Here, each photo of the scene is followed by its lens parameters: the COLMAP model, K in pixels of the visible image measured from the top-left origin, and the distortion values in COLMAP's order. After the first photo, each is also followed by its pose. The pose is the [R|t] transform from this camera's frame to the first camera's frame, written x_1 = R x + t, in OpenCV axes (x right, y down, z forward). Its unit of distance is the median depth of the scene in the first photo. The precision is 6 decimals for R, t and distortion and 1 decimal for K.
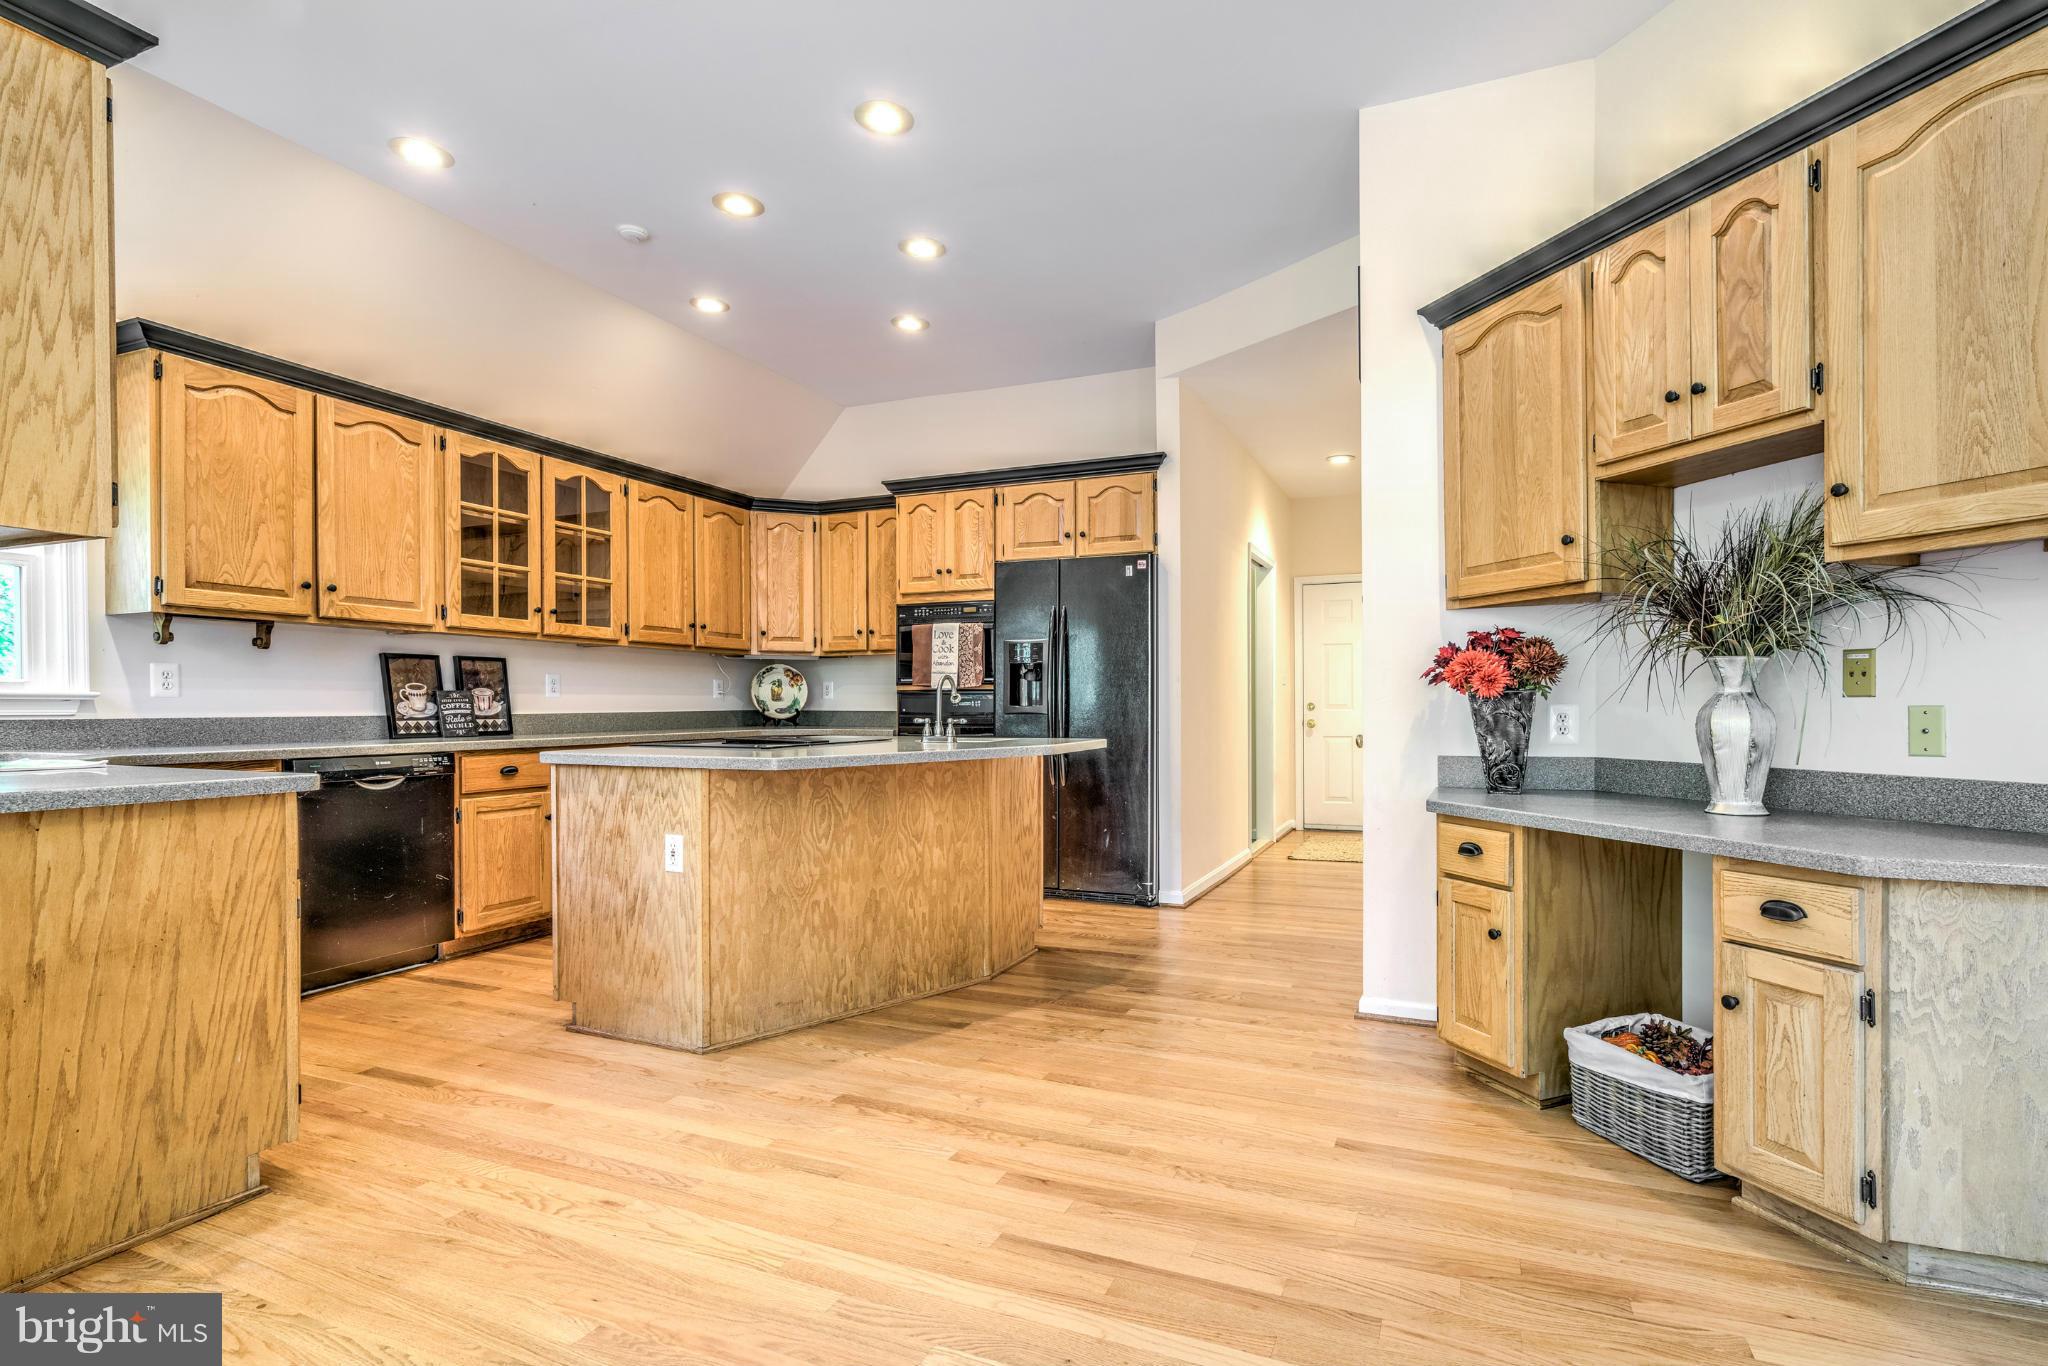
lens RADIAL K [[960.9, 0, 1075.8], [0, 960.9, 707.8], [0, 0, 1]] dist [-0.000247, 0.001044]
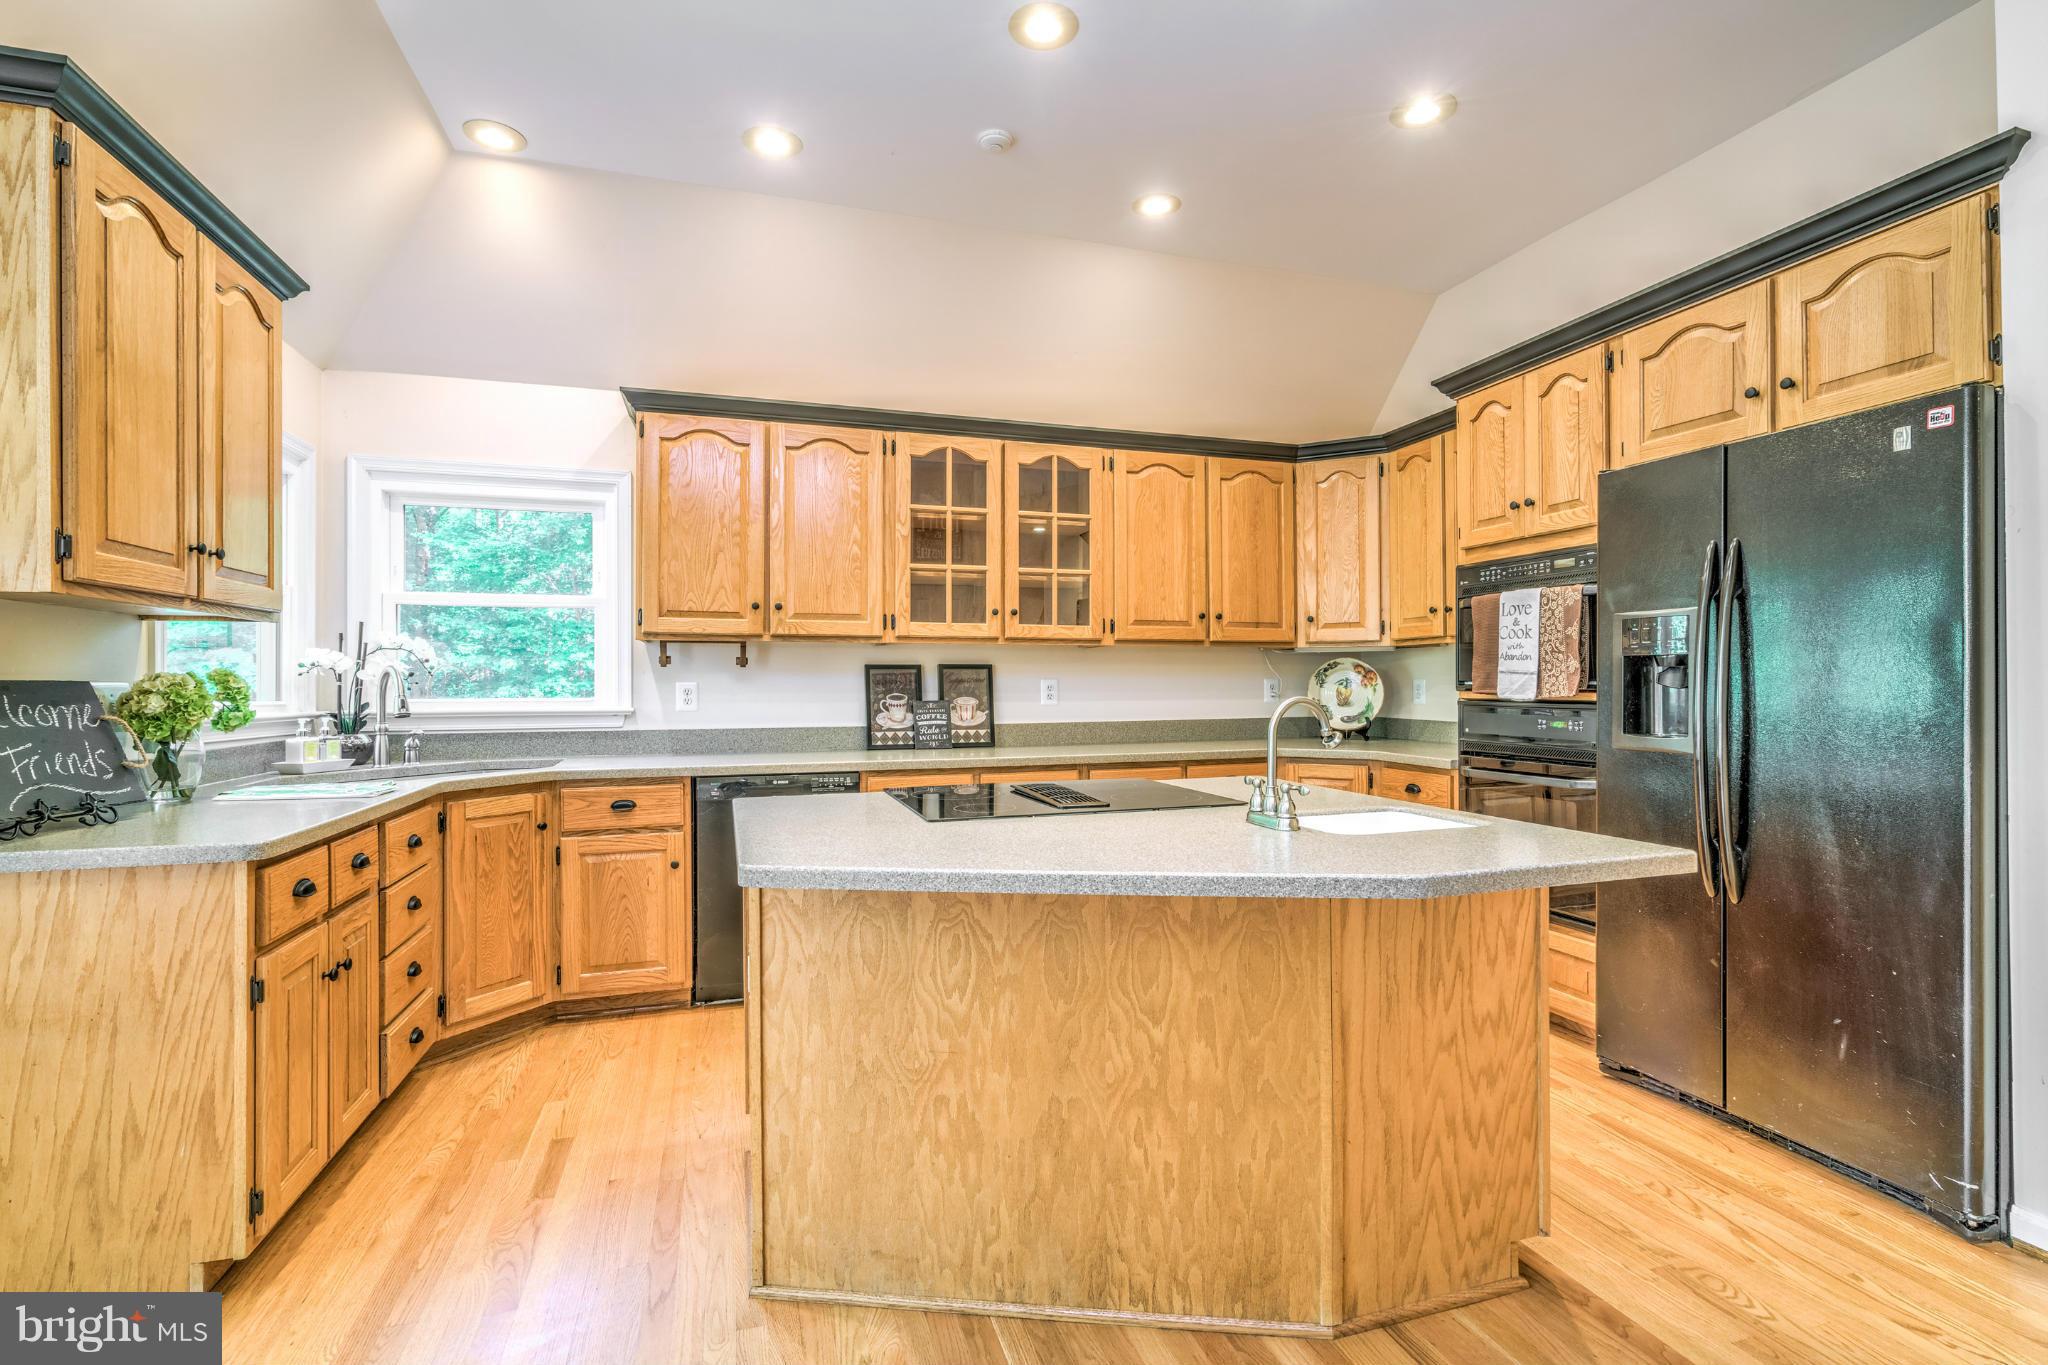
lens RADIAL K [[932.5, 0, 1022.3], [0, 932.5, 677.8], [0, 0, 1]] dist [-0.008981, 0.003617]
pose [[0.637232, -0.005184, -0.770655, 0.167294], [-0.000575, 0.999974, -0.007202, -0.041546], [0.770672, 0.005032, 0.637212, 0.571709]]
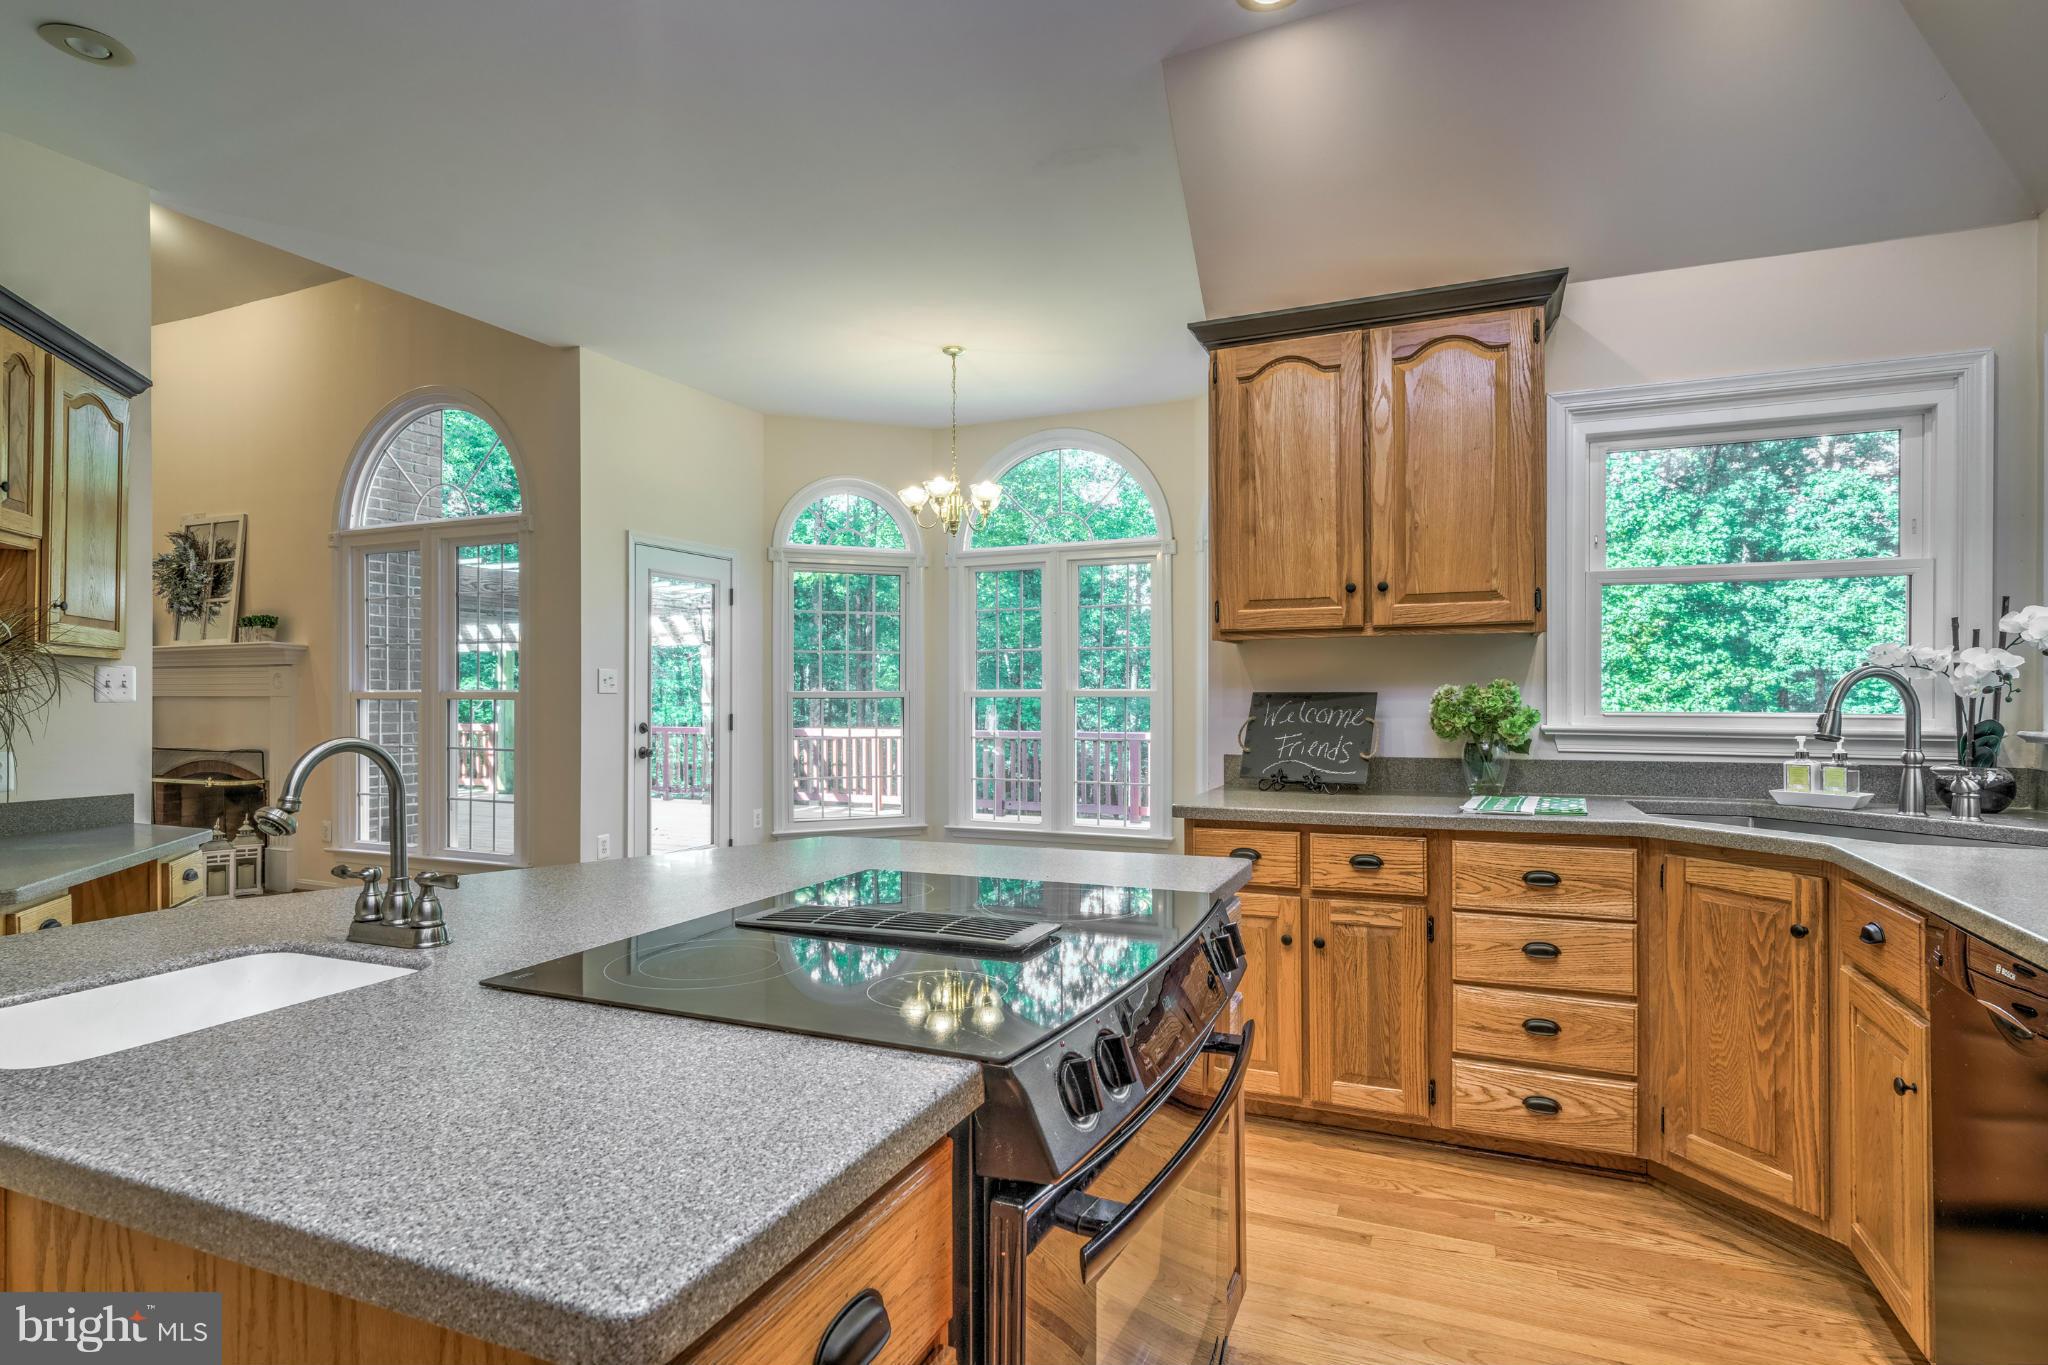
lens RADIAL K [[1010.2, 0, 1003.8], [0, 1010.2, 669.1], [0, 0, 1]] dist [0.012228, 0.000593]
pose [[-0.999909, 0.013467, -0.000466, -0.319982], [0.013471, 0.999857, -0.010222, -0.057621], [0.000328, -0.010227, -0.999948, 1.330634]]
